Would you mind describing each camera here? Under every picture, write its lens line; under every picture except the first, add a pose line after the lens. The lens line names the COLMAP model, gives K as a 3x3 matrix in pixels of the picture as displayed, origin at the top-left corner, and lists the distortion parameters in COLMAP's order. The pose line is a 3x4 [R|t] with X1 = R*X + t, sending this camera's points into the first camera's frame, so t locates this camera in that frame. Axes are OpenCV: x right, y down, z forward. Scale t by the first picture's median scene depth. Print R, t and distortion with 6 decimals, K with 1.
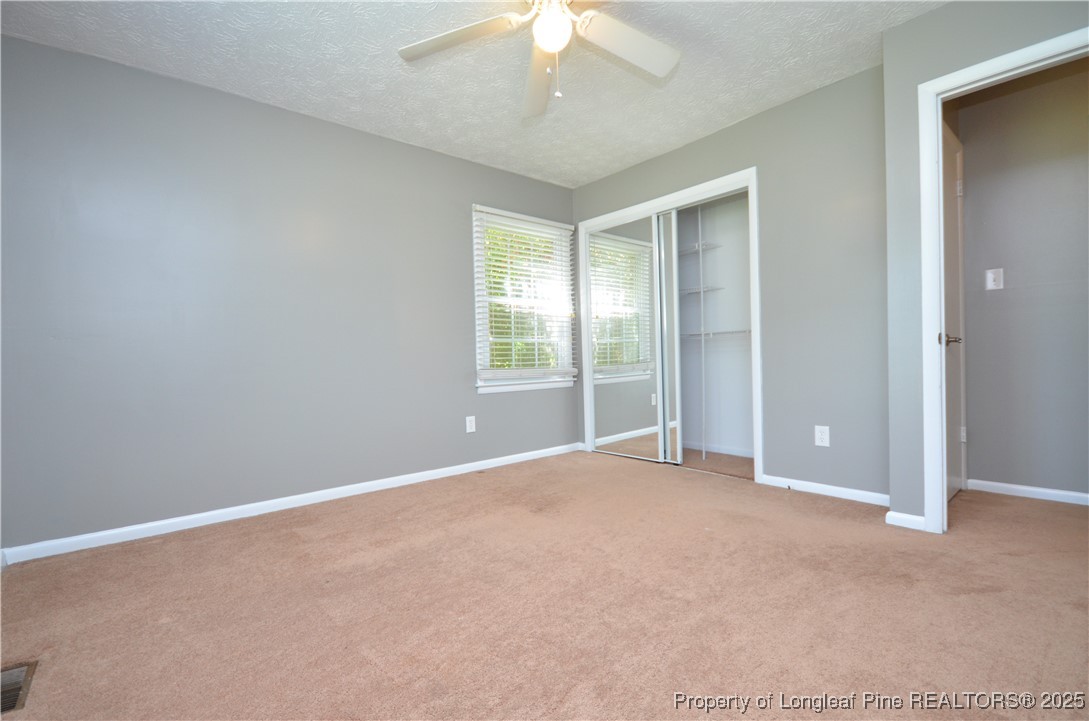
lens RADIAL K [[475.7, 0, 544.3], [0, 475.7, 362.8], [0, 0, 1]] dist [0.004399, -0.008481]
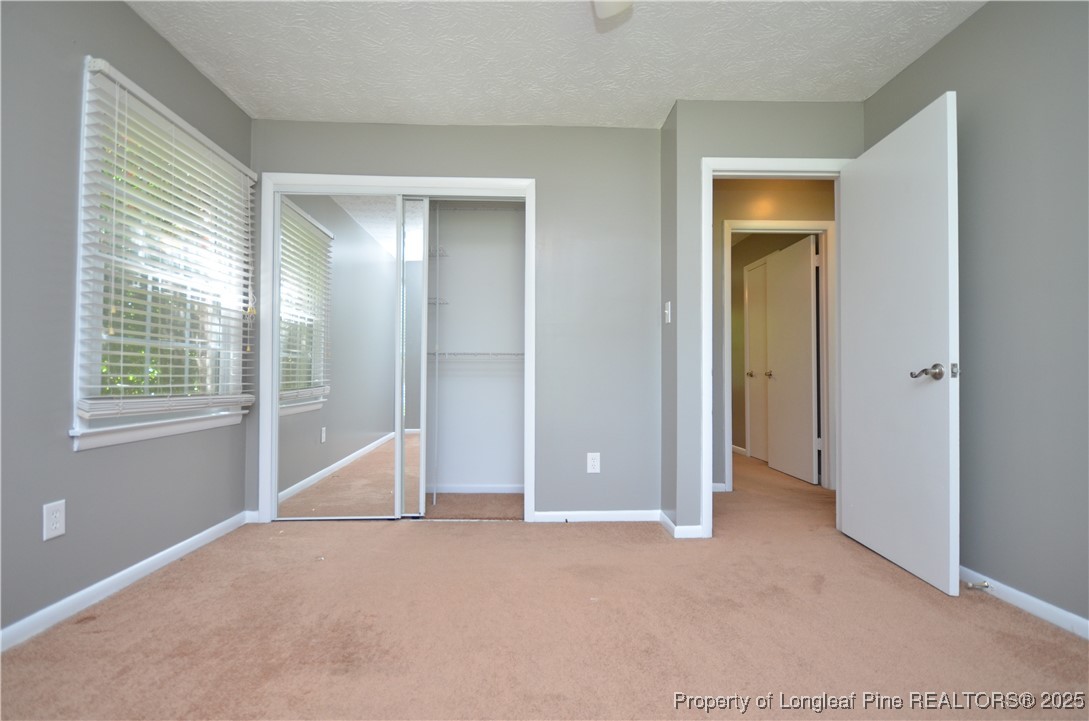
lens RADIAL K [[475.7, 0, 544.6], [0, 475.7, 365.2], [0, 0, 1]] dist [0.004399, -0.008481]
pose [[0.625163, 0.046747, 0.779093, -0.214220], [-0.012656, 0.998681, -0.049768, -0.000865], [-0.780391, 0.021253, 0.624930, 0.342737]]
